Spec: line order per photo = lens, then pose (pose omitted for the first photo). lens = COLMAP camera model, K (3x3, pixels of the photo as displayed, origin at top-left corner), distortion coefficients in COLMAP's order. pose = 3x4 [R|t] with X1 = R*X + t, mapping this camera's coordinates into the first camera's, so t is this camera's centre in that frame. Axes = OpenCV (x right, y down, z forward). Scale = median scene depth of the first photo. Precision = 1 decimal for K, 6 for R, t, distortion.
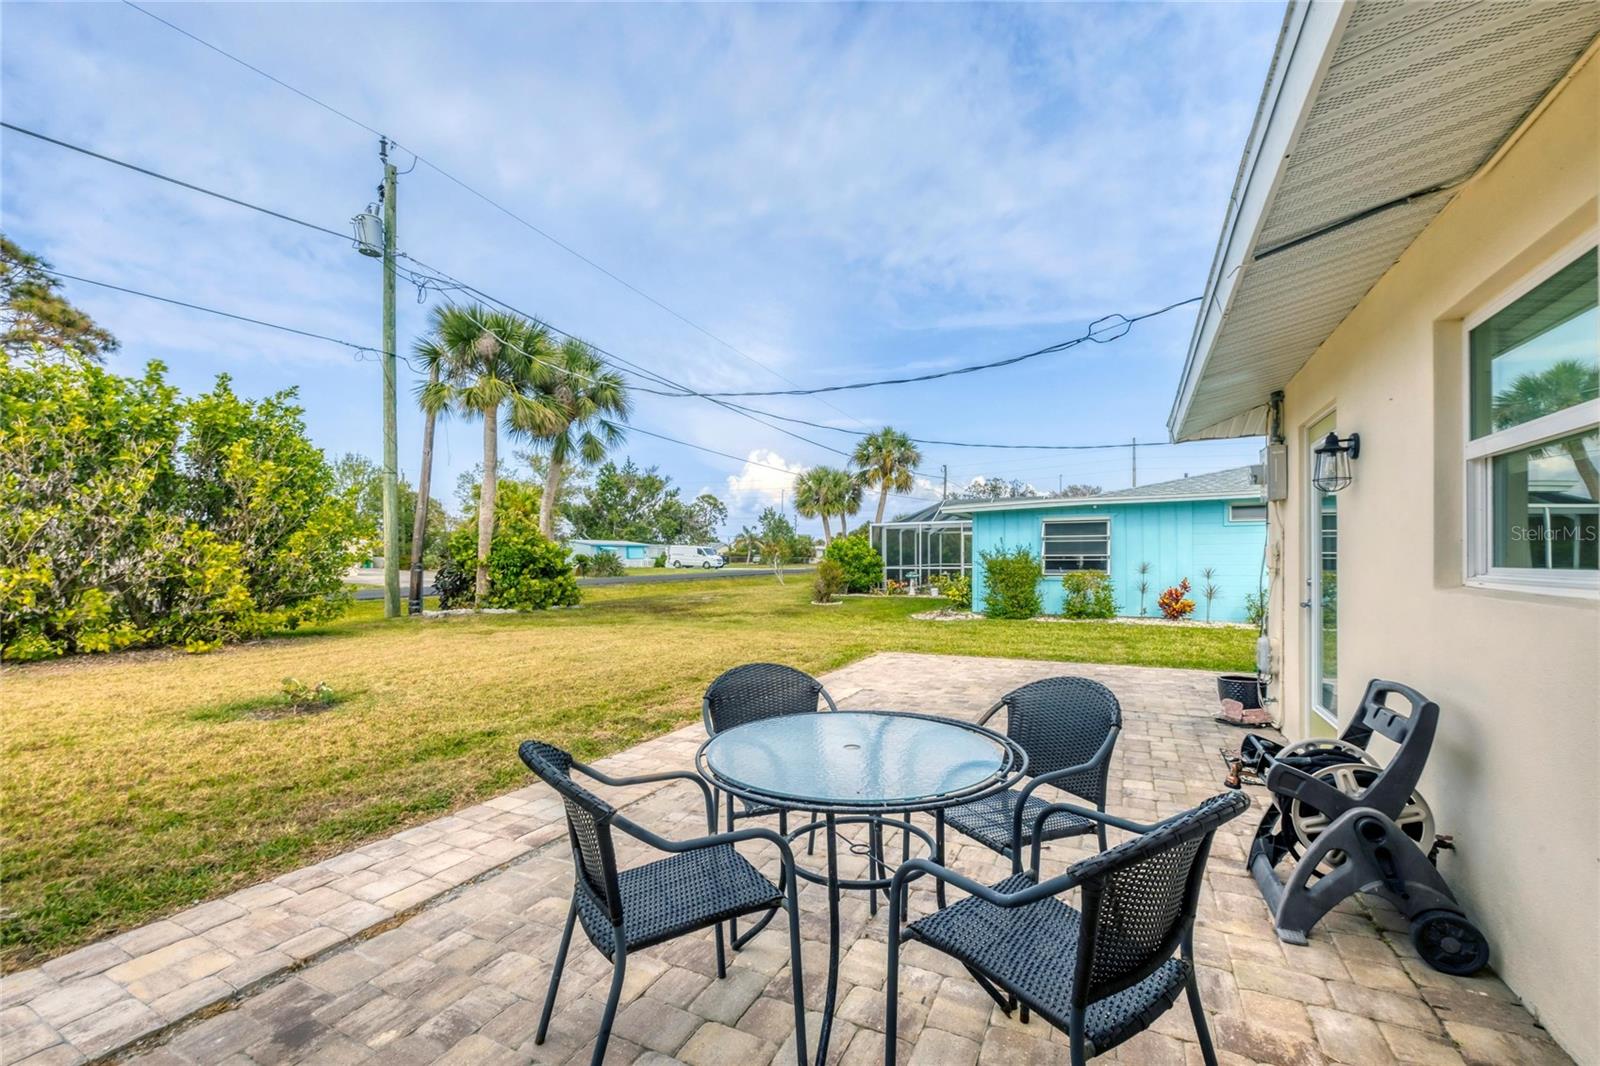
lens RADIAL K [[665.6, 0, 789.2], [0, 665.6, 560.5], [0, 0, 1]] dist [0.010897, 0.000106]
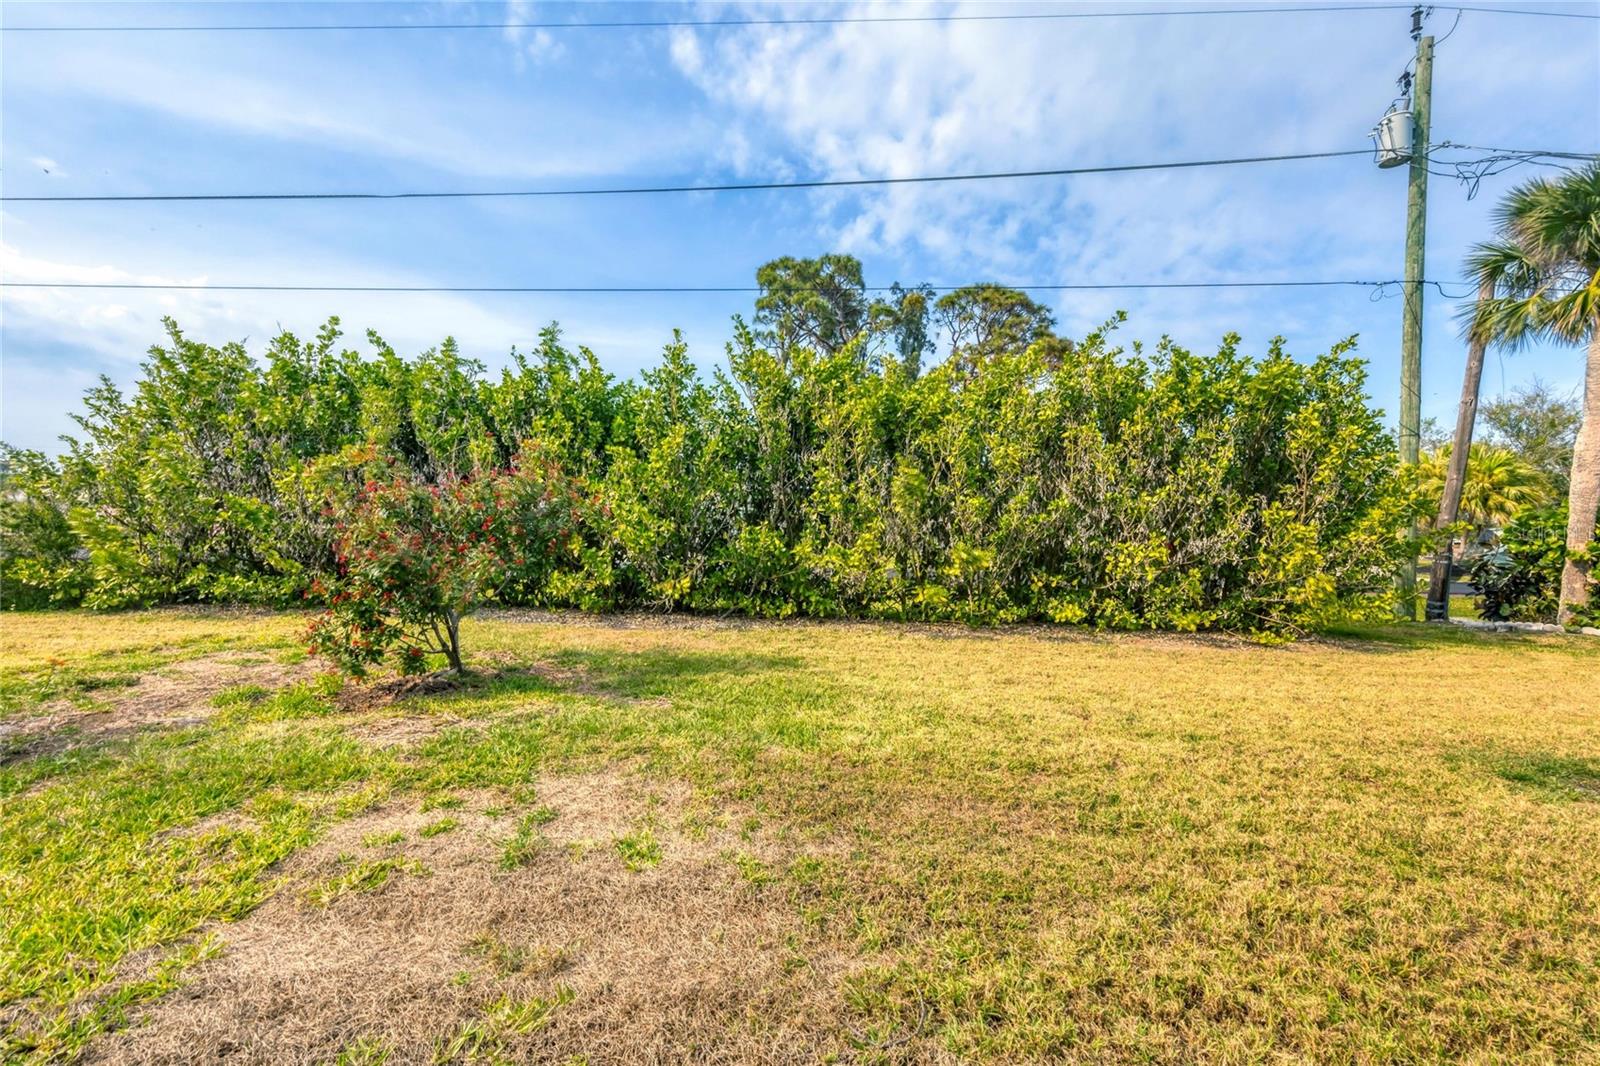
lens RADIAL K [[665.6, 0, 798.7], [0, 665.6, 539.8], [0, 0, 1]] dist [0.010897, 0.000106]
pose [[0.441647, 0.026299, -0.896804, -0.207447], [-0.031397, 0.999411, 0.013846, 0.001846], [0.896640, 0.022042, 0.442212, 0.018395]]
